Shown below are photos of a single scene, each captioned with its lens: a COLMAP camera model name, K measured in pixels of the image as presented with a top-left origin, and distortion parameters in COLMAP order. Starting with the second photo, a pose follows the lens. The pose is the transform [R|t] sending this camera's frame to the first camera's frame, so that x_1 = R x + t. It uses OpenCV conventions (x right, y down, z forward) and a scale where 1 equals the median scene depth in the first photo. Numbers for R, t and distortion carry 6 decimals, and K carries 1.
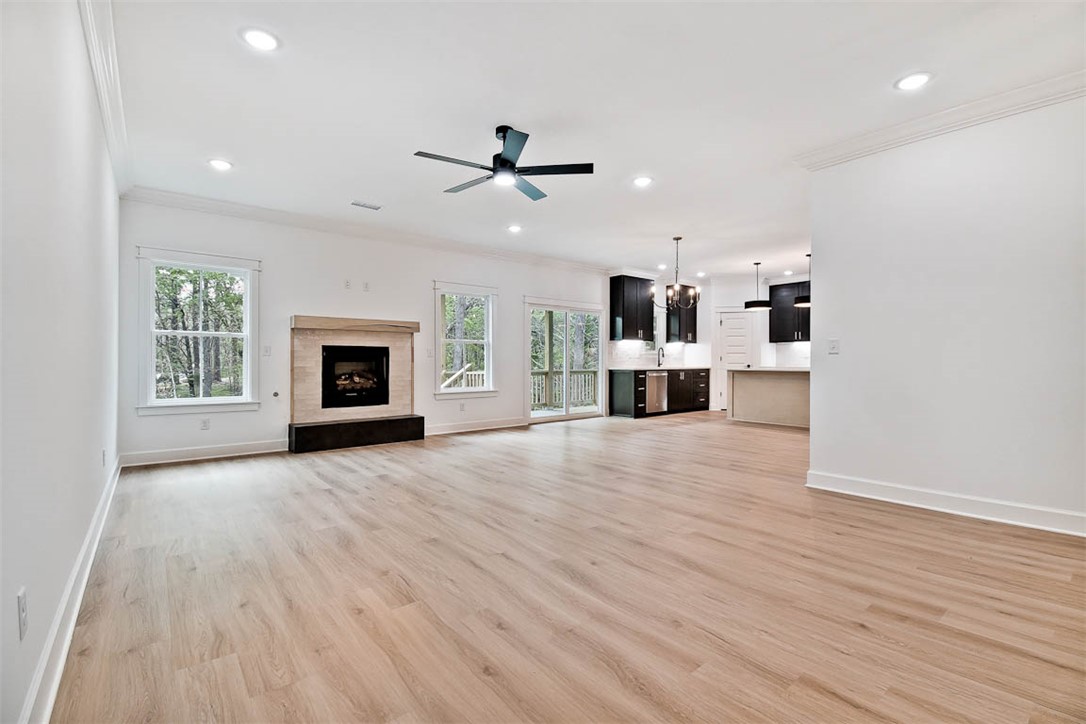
lens RADIAL K [[478.3, 0, 537.7], [0, 478.3, 381.3], [0, 0, 1]] dist [-0.005228, -0.010362]
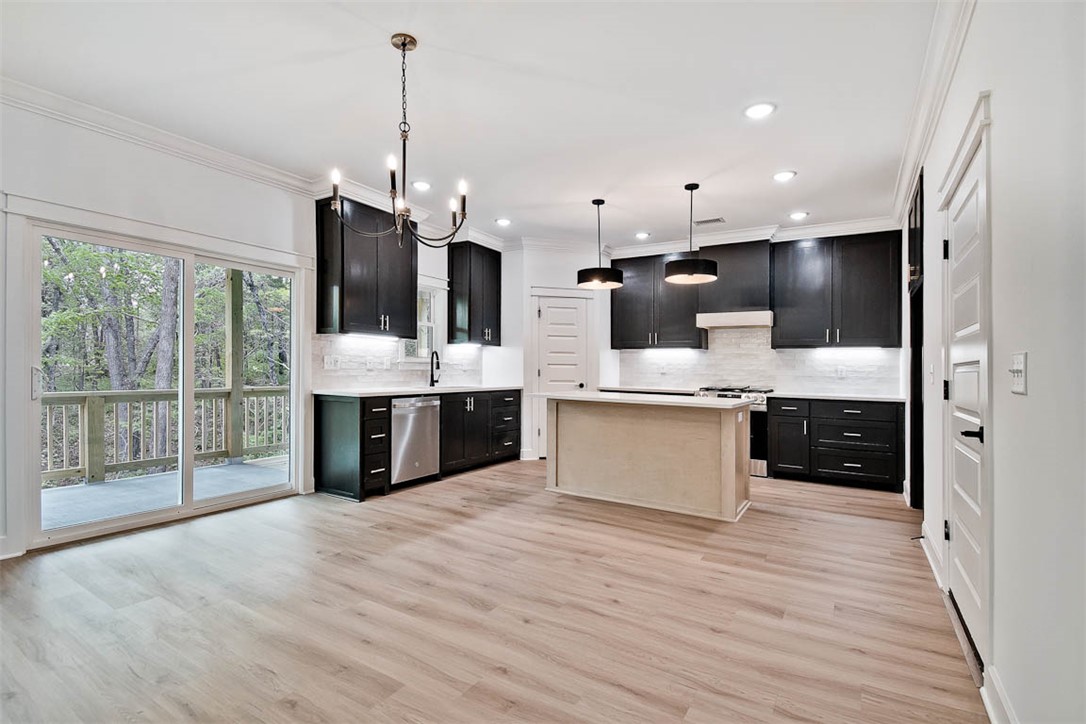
lens RADIAL K [[505.9, 0, 535.5], [0, 505.9, 350.1], [0, 0, 1]] dist [-0.006200, -0.001887]
pose [[0.942850, 0.029419, 0.331917, 0.187144], [-0.004626, 0.997155, -0.075241, -0.031036], [-0.333186, 0.069406, 0.940303, 0.448707]]
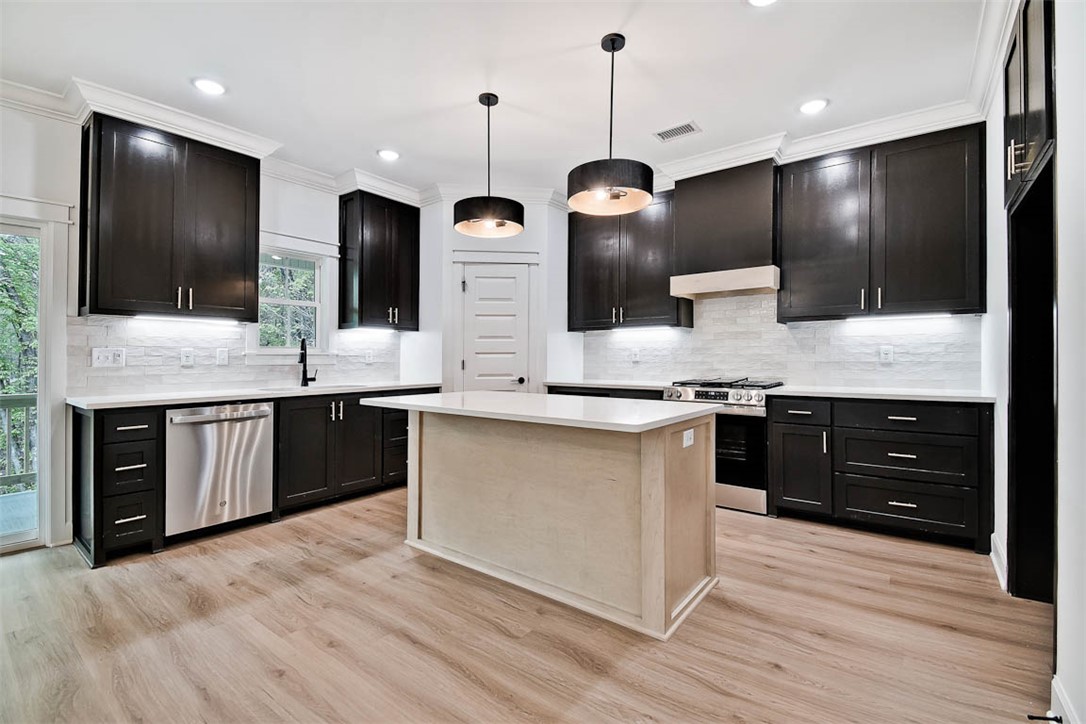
lens RADIAL K [[478.3, 0, 542.5], [0, 478.3, 361.6], [0, 0, 1]] dist [-0.005228, -0.010362]
pose [[0.970605, -0.004723, 0.240633, 0.385770], [0.013490, 0.999303, -0.034801, -0.037204], [-0.240301, 0.037024, 0.969992, 0.602386]]
